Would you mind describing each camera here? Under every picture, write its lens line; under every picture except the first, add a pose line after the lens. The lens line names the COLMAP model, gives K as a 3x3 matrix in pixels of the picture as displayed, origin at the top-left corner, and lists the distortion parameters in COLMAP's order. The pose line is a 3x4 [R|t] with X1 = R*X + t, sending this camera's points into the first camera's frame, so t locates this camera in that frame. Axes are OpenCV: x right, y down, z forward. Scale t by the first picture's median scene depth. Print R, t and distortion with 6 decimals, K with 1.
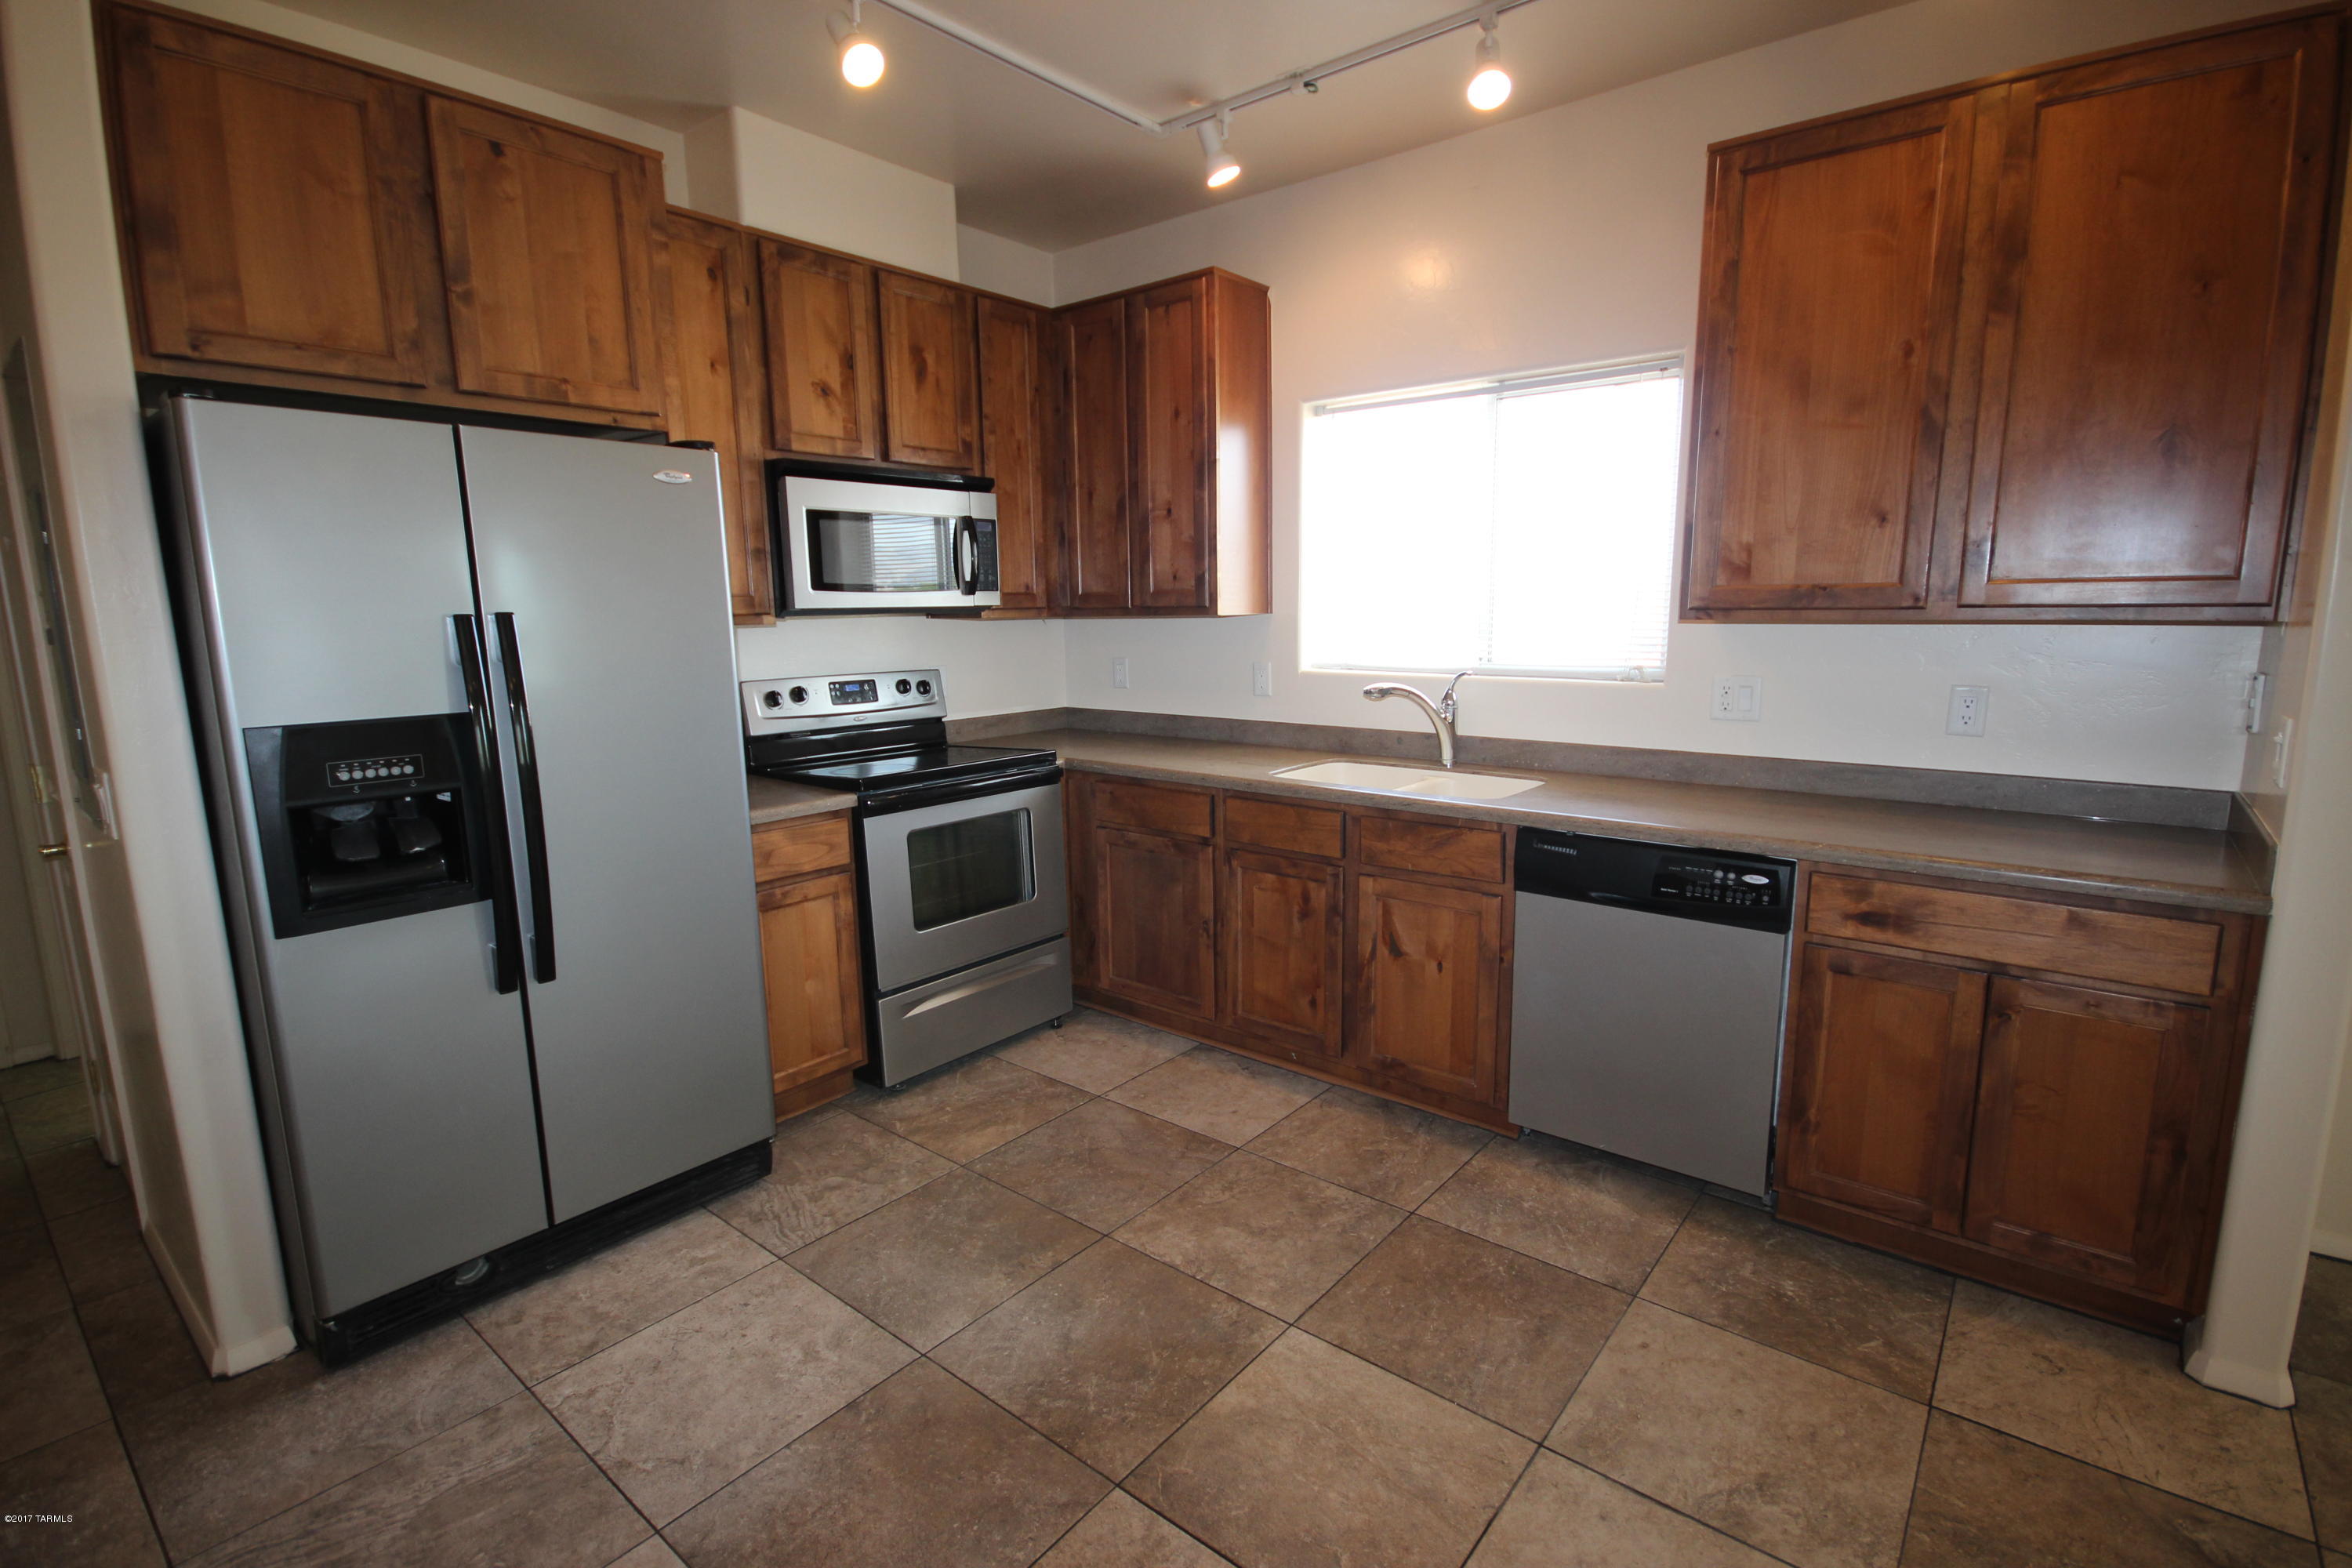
lens RADIAL K [[1081.9, 0, 1193.0], [0, 1081.9, 788.2], [0, 0, 1]] dist [0.001341, -0.006054]
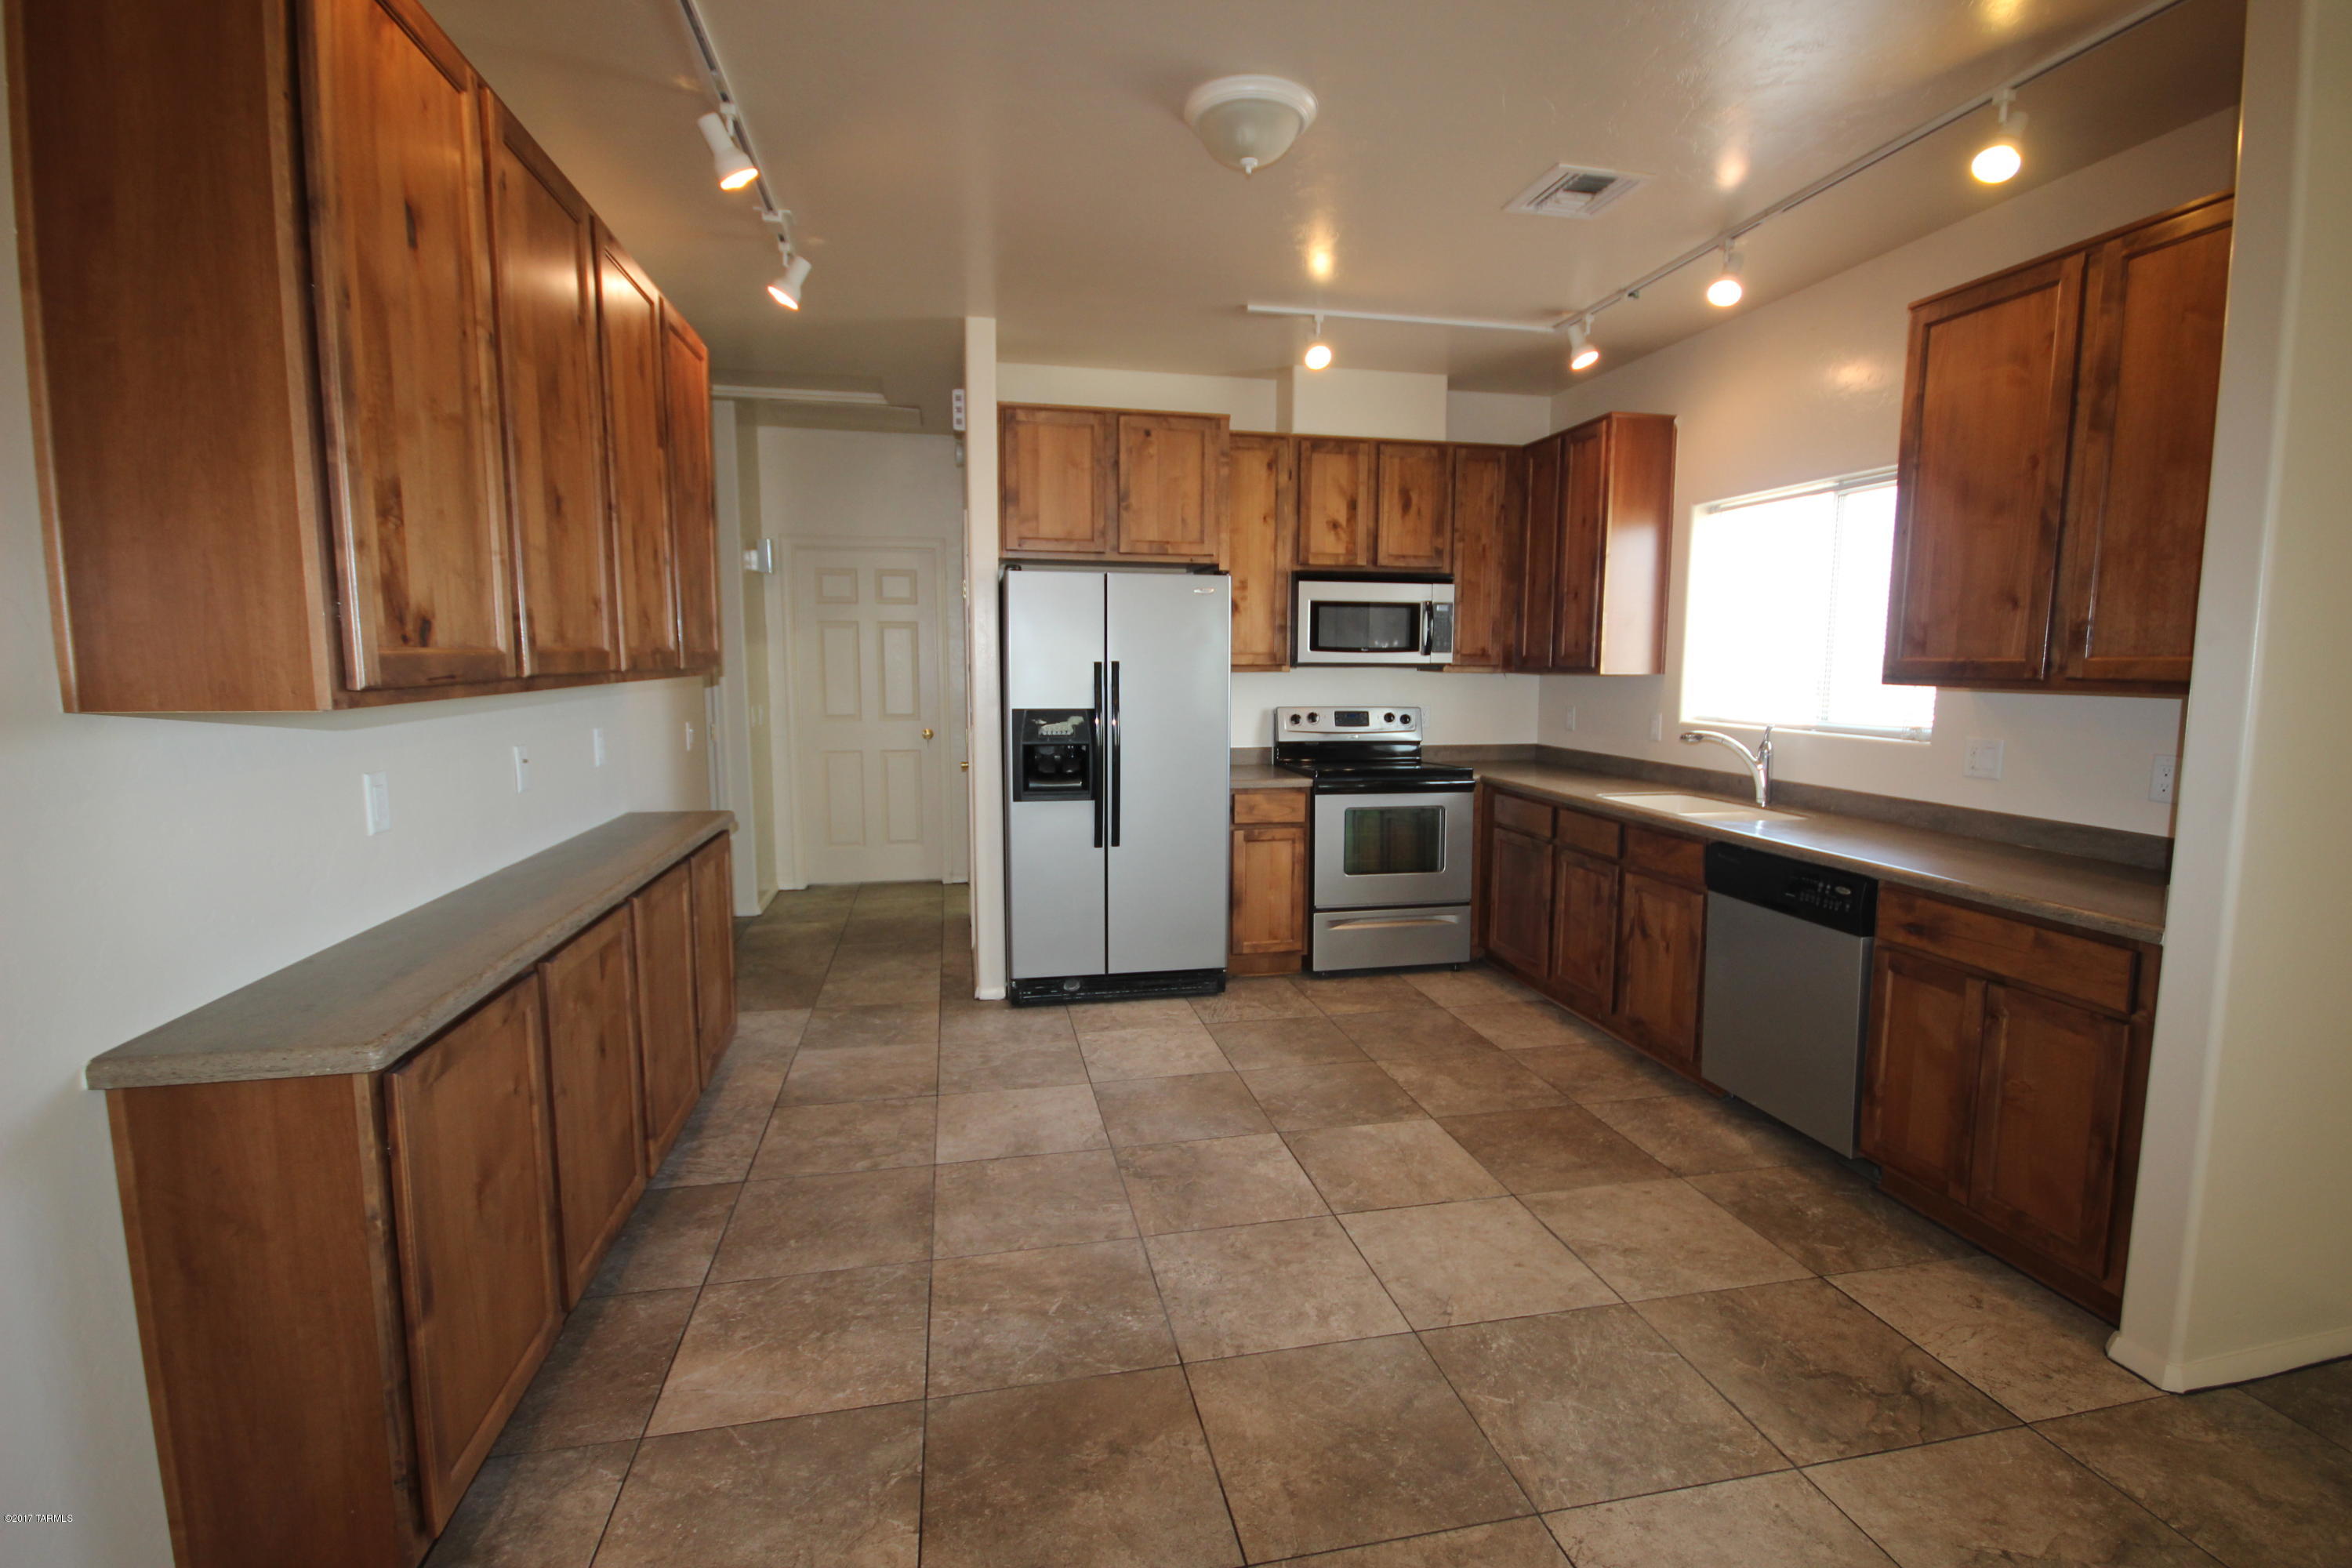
lens RADIAL K [[1081.9, 0, 1193.0], [0, 1081.9, 788.2], [0, 0, 1]] dist [0.001341, -0.006054]
pose [[0.779703, 0.090754, -0.619538, 0.556120], [-0.121177, 0.992606, -0.007101, 0.053178], [0.614312, 0.080610, 0.784935, -0.364606]]
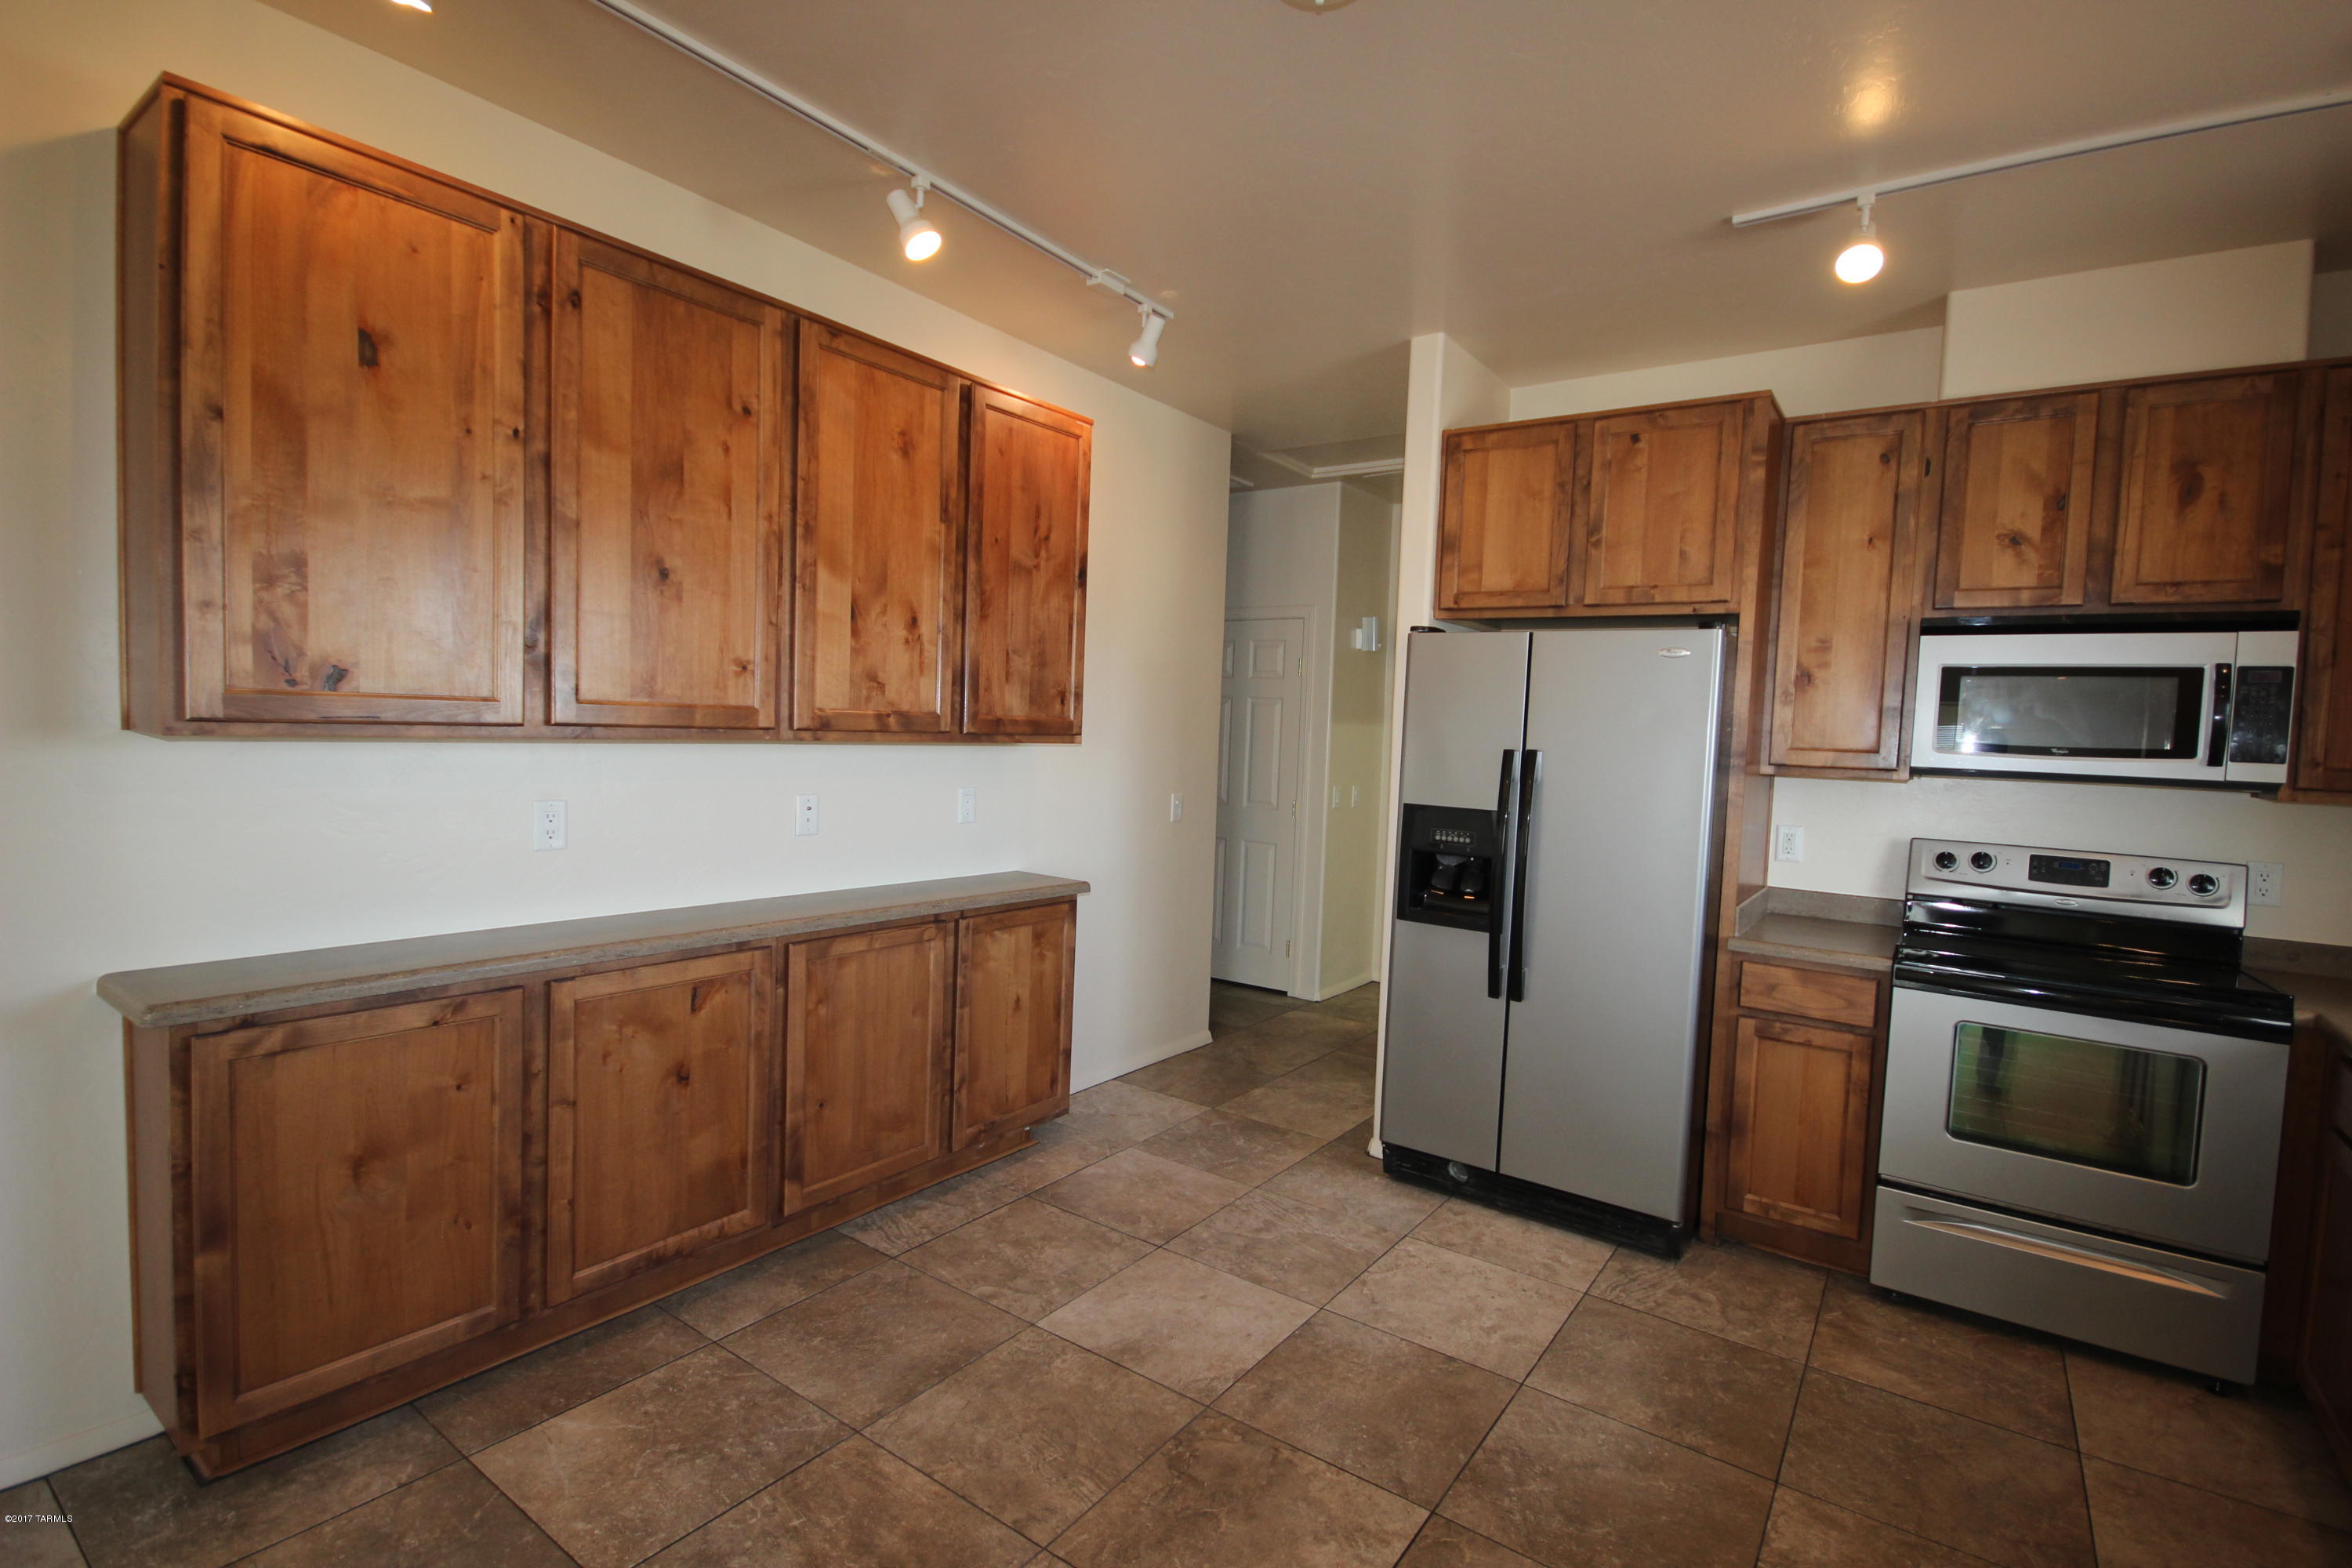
lens RADIAL K [[1084.2, 0, 1203.1], [0, 1084.2, 791.1], [0, 0, 1]] dist [-0.000150, -0.000731]
pose [[0.071962, 0.073162, -0.994720, 0.603937], [-0.211444, 0.975757, 0.056471, -0.067480], [0.974737, 0.206264, 0.085687, 0.308744]]
